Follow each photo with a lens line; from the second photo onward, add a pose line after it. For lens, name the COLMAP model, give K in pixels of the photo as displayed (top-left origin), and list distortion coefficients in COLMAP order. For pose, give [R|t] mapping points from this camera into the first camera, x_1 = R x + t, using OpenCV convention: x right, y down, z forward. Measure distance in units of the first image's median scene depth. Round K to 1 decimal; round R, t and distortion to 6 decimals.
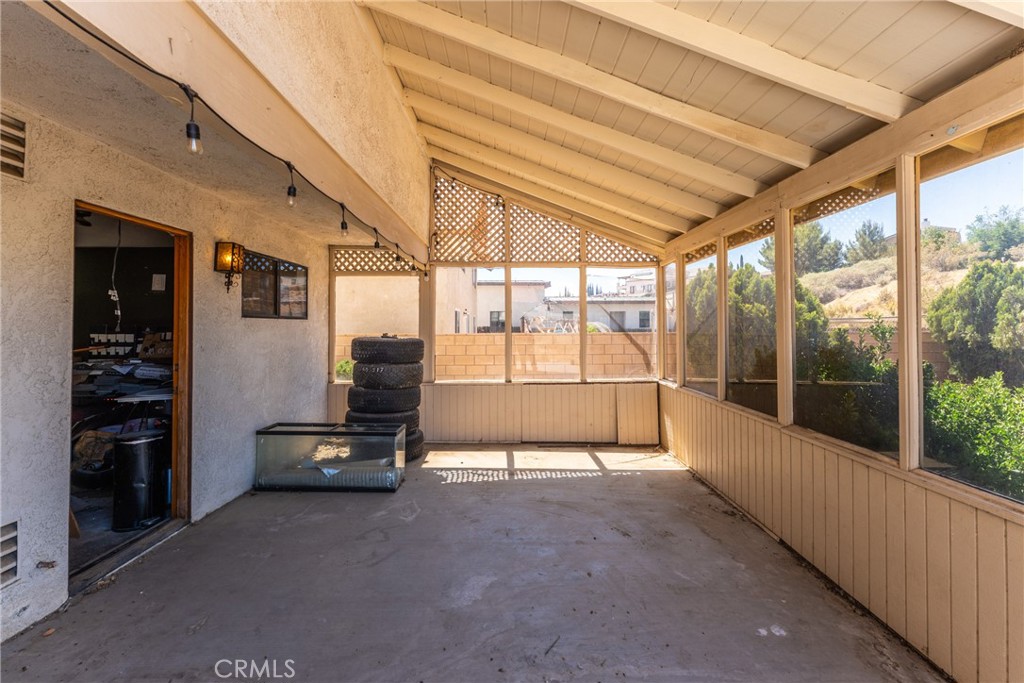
lens RADIAL K [[406.6, 0, 518.0], [0, 406.6, 323.0], [0, 0, 1]] dist [0.001623, 0.000009]
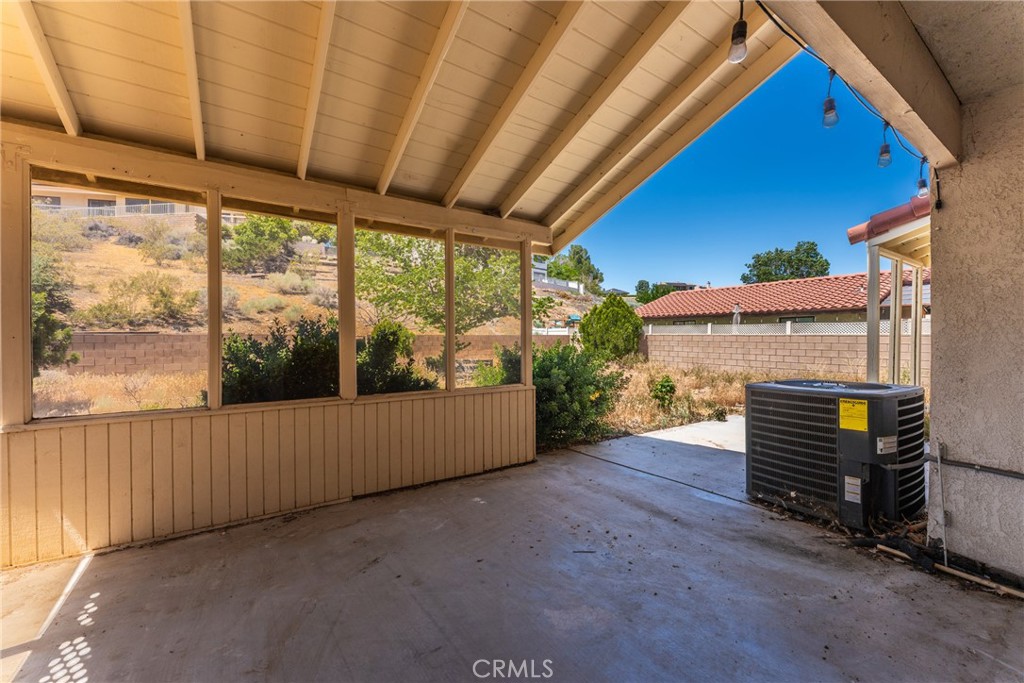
lens RADIAL K [[406.6, 0, 512.4], [0, 406.6, 342.4], [0, 0, 1]] dist [0.001623, 0.000009]
pose [[-0.535863, -0.004450, 0.844293, -0.540250], [-0.008600, 0.999963, -0.000188, 0.080846], [-0.844261, -0.007361, -0.535882, 1.162186]]
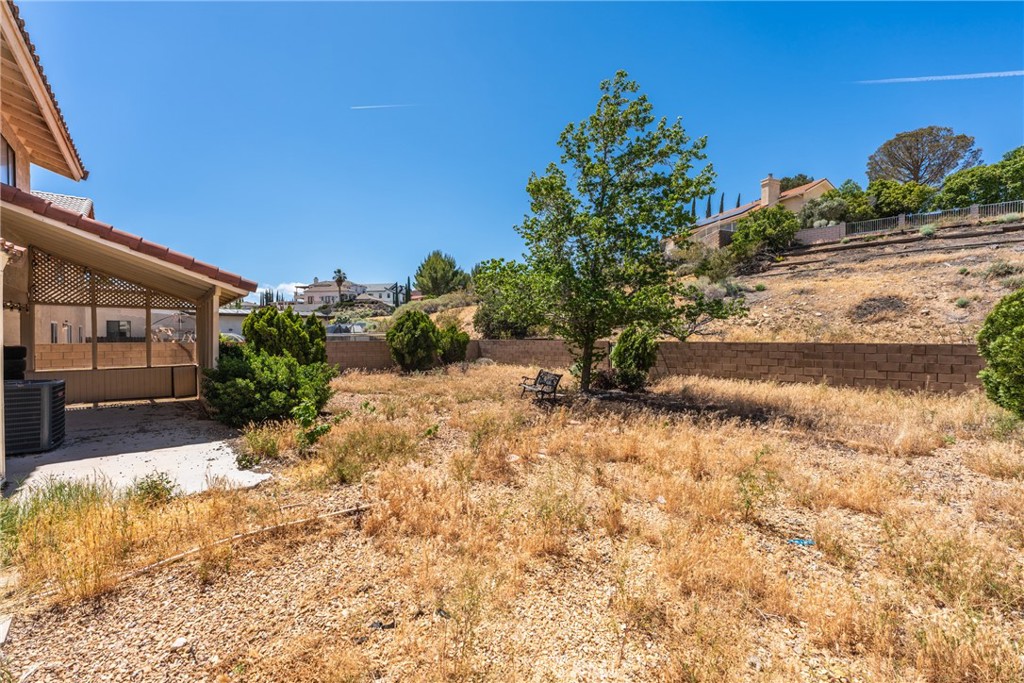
lens RADIAL K [[406.6, 0, 505.7], [0, 406.6, 344.8], [0, 0, 1]] dist [0.001623, 0.000009]
pose [[0.772305, -0.010650, 0.635162, 0.241389], [-0.008252, 0.999607, 0.026794, -0.032157], [-0.635198, -0.025935, 0.771914, -1.609408]]
